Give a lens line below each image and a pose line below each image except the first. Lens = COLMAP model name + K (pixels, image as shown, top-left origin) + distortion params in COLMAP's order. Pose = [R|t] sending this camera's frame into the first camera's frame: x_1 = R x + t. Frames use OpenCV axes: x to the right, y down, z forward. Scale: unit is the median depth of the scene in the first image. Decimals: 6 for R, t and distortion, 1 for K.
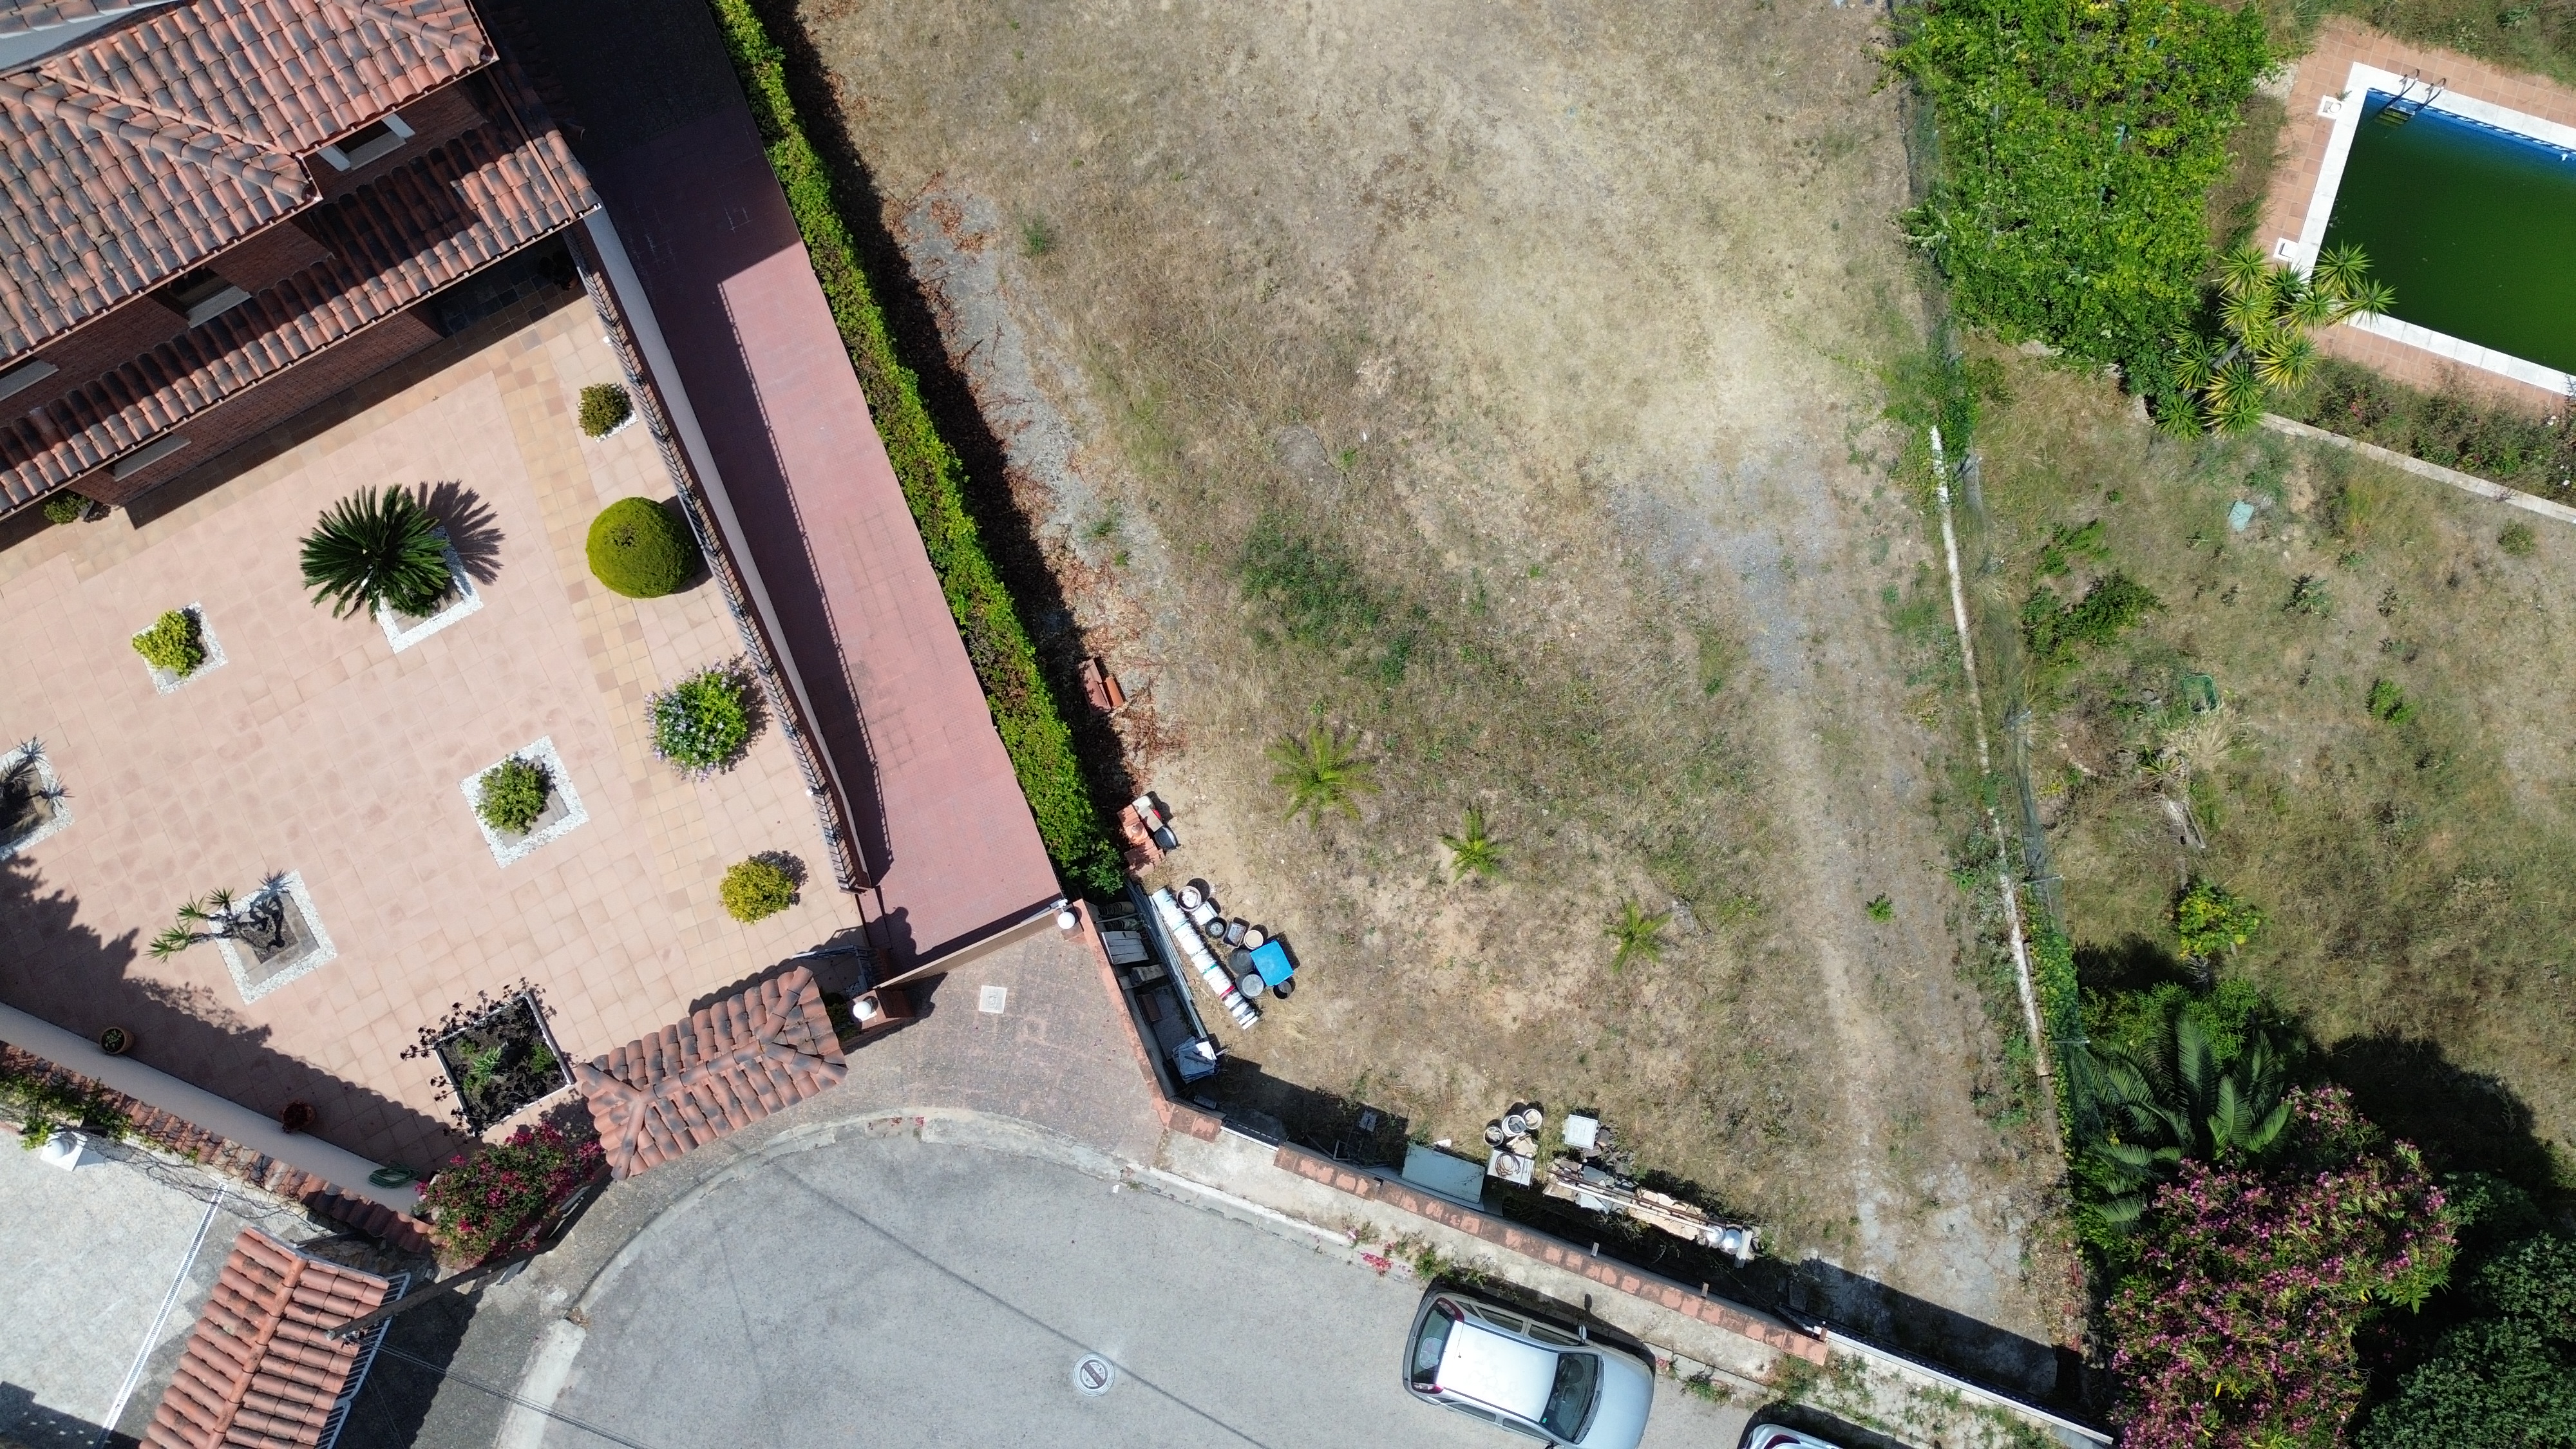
lens RADIAL K [[1816.9, 0, 1288.0], [0, 1816.9, 724.5], [0, 0, 1]] dist [0.070209, -0.071945]
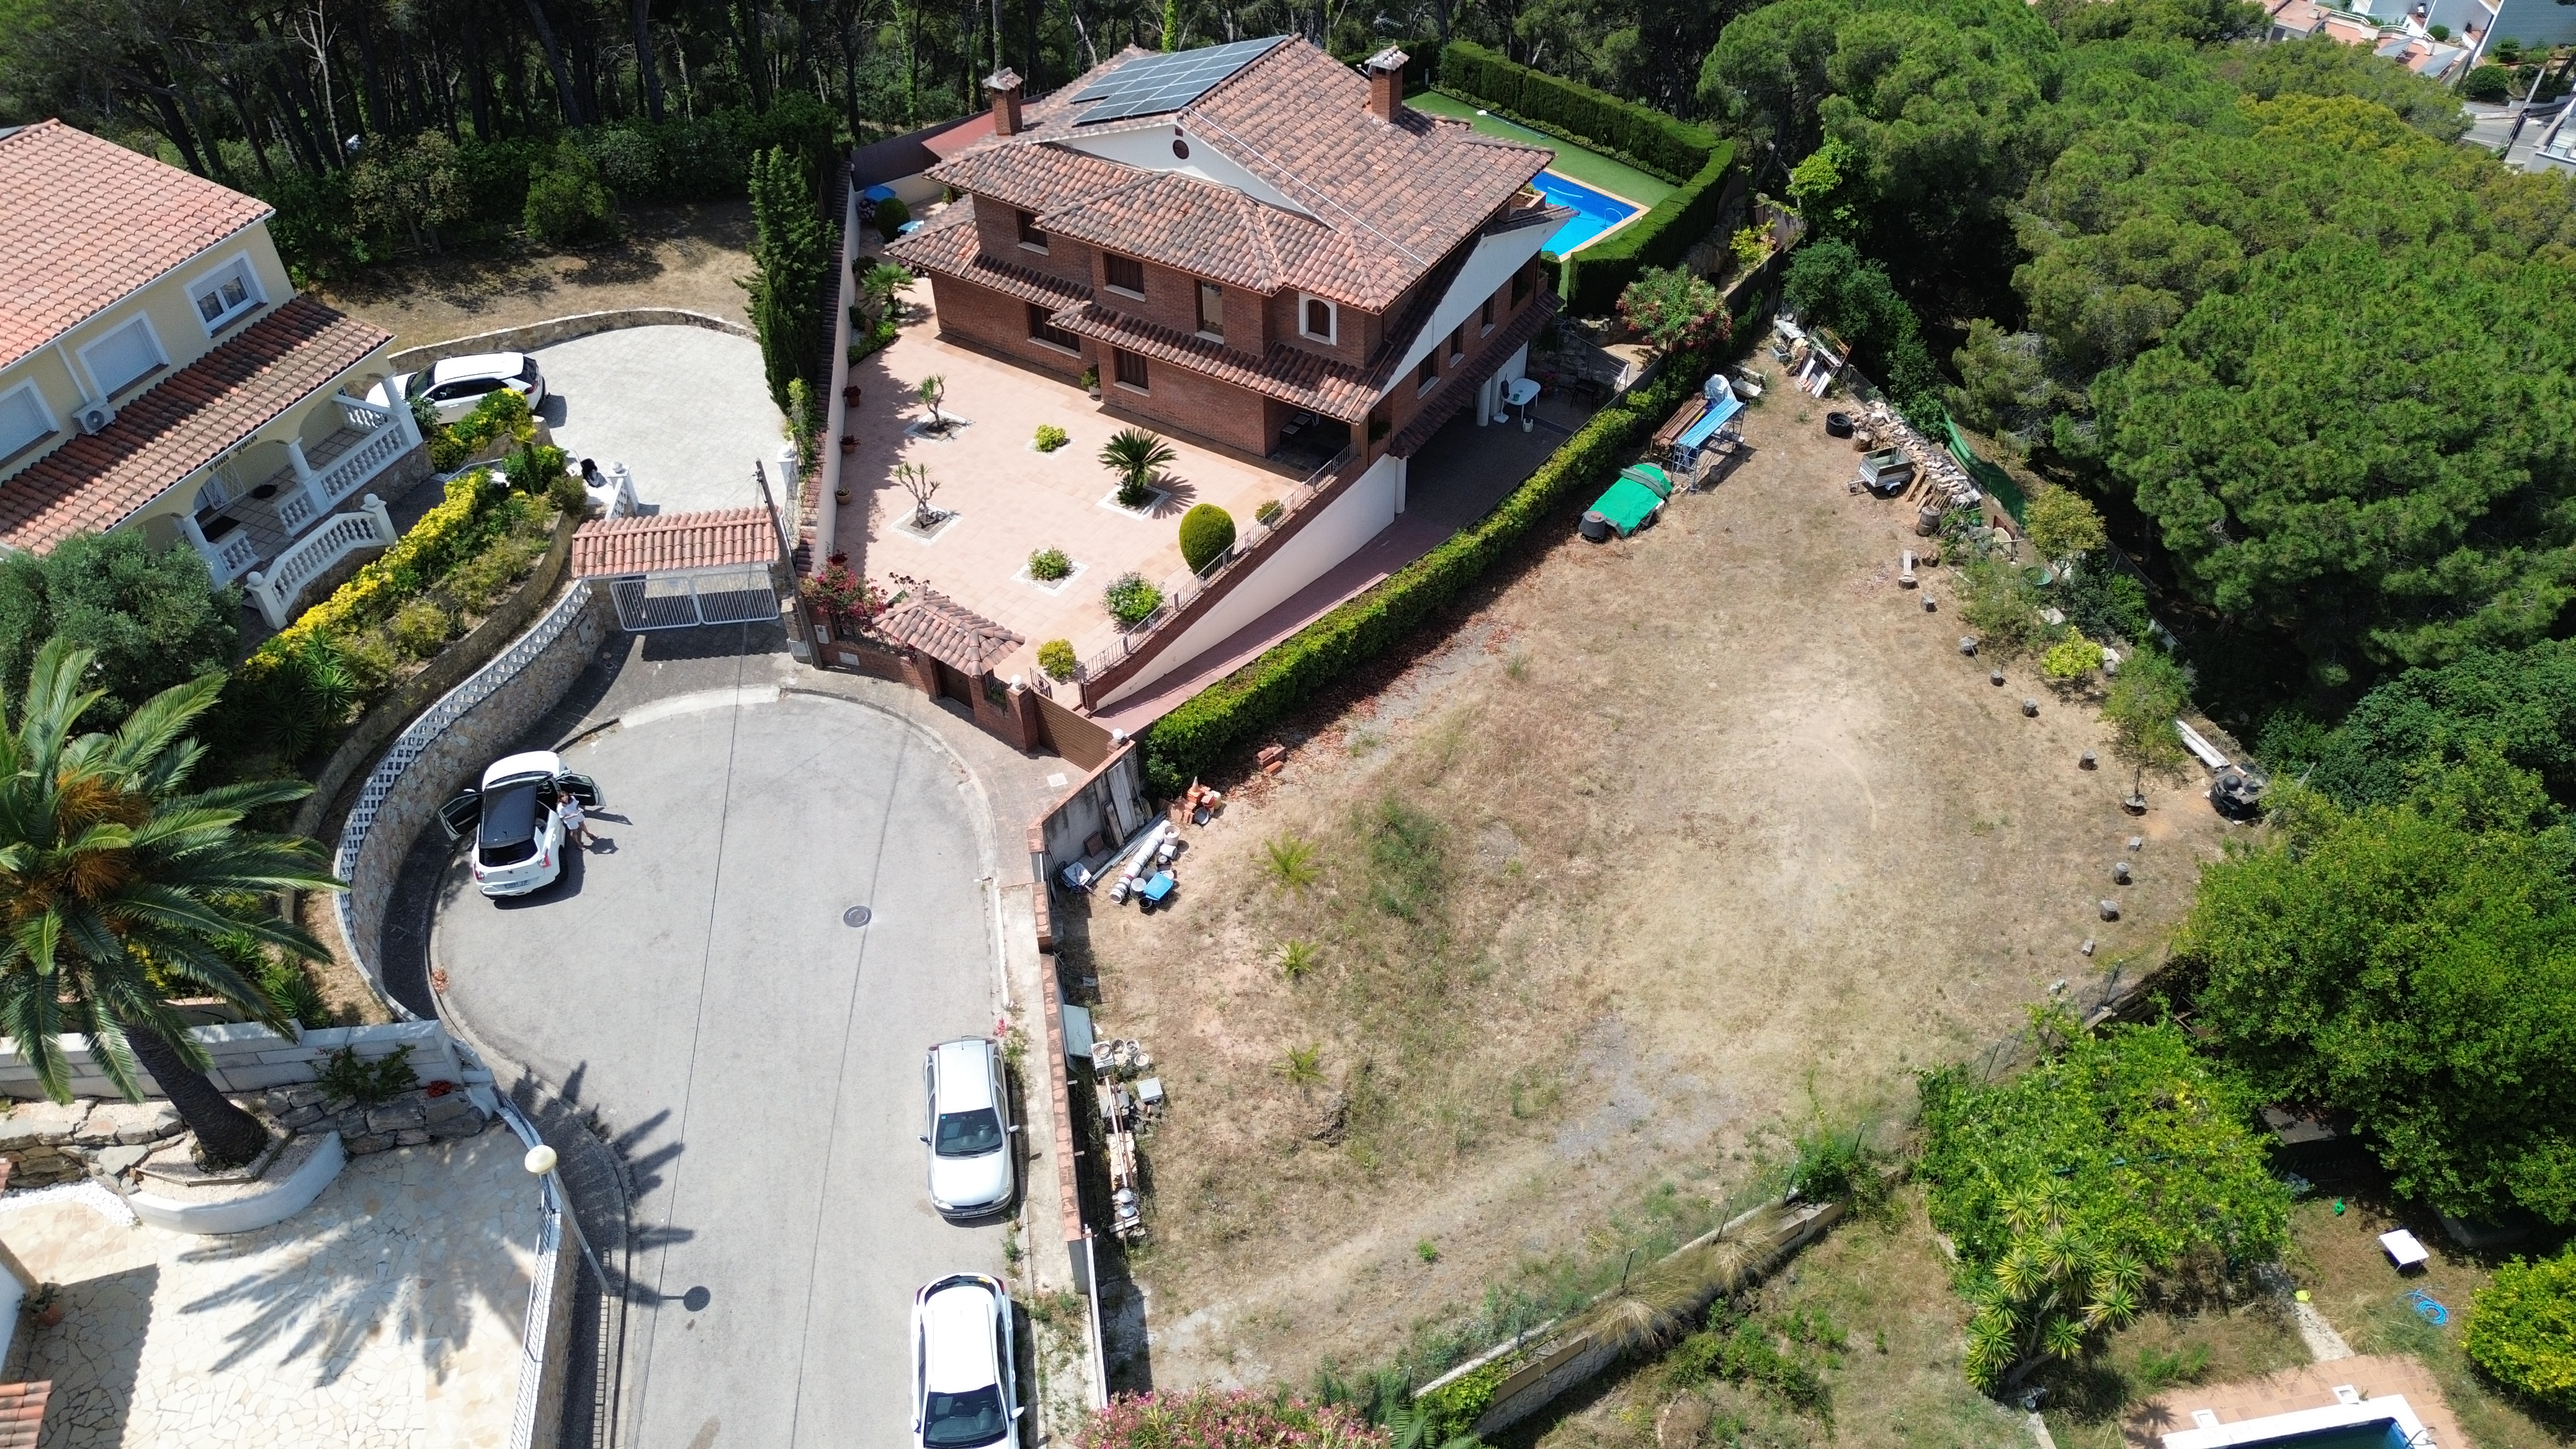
lens RADIAL K [[1816.9, 0, 1288.0], [0, 1816.9, 724.5], [0, 0, 1]] dist [0.070209, -0.071945]
pose [[0.491025, 0.604814, -0.626972, 0.745630], [-0.860536, 0.448735, -0.241070, 0.285232], [0.135542, 0.657903, 0.740805, -0.118162]]
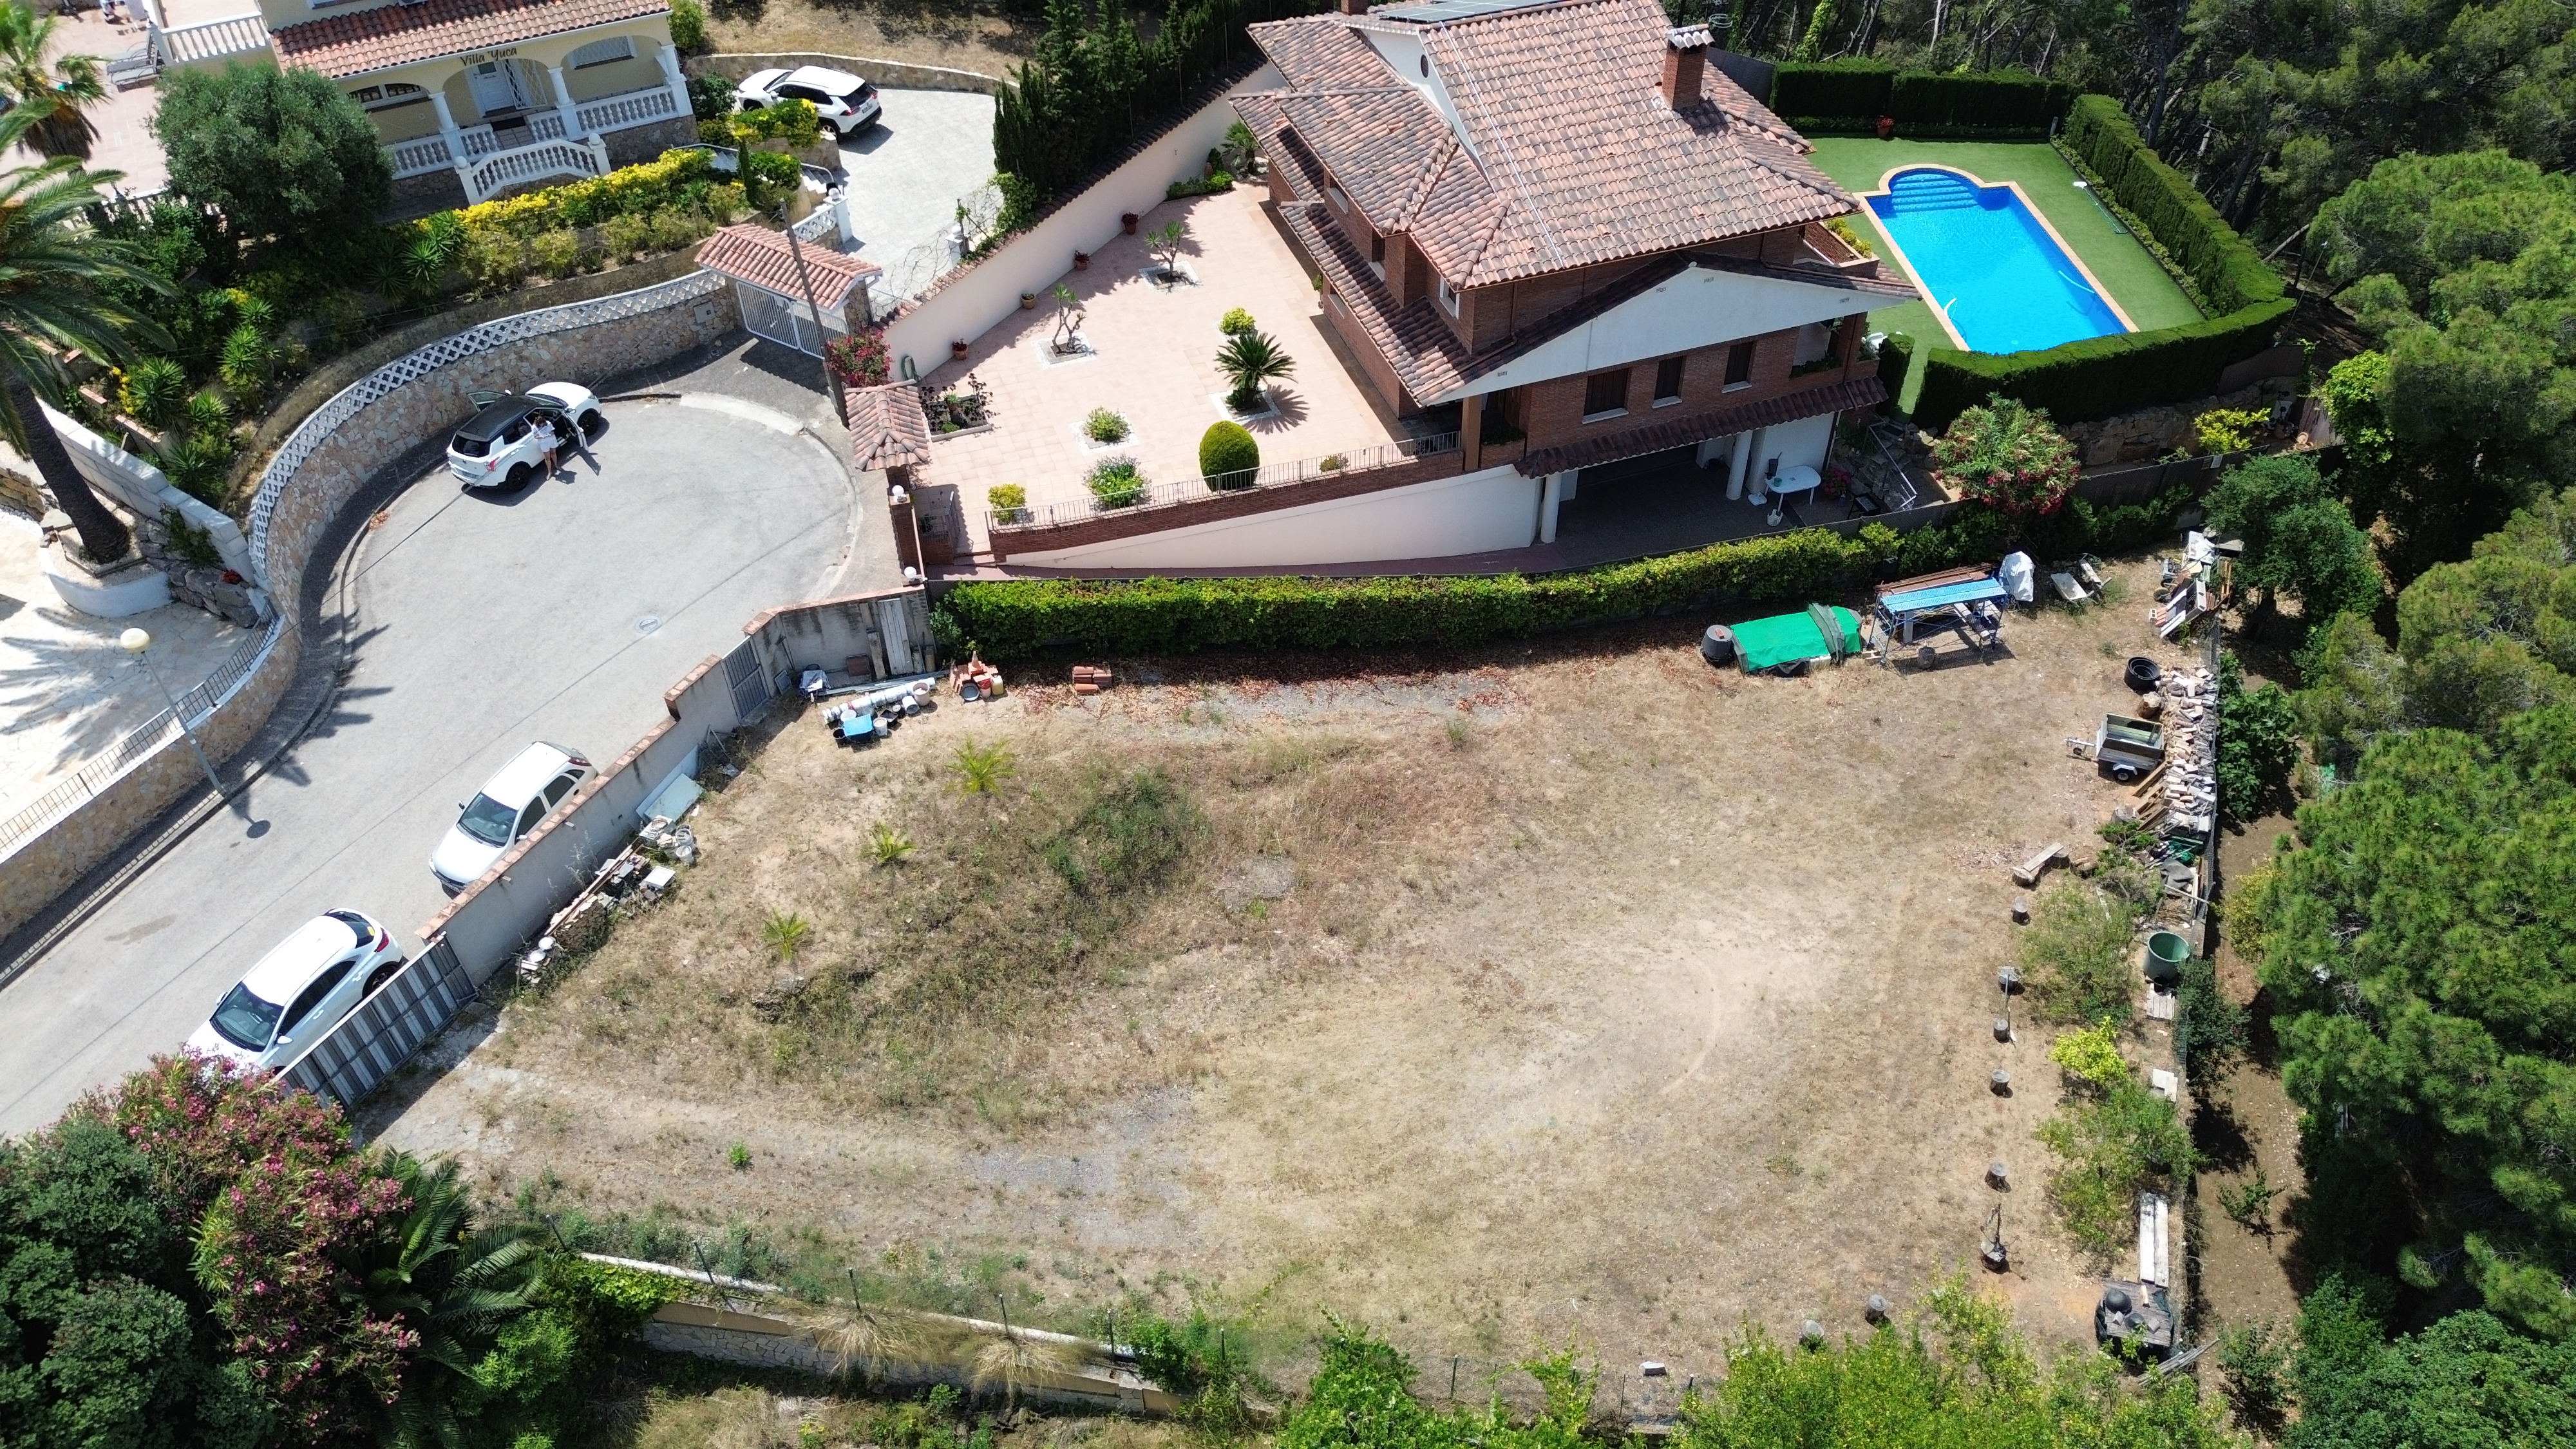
lens RADIAL K [[1818.5, 0, 1292.7], [0, 1818.5, 719.5], [0, 0, 1]] dist [0.064668, -0.061792]
pose [[-0.168504, 0.699551, -0.694431, 0.789458], [-0.970573, 0.005203, 0.240751, -0.464059], [0.172030, 0.714564, 0.678089, 0.078029]]
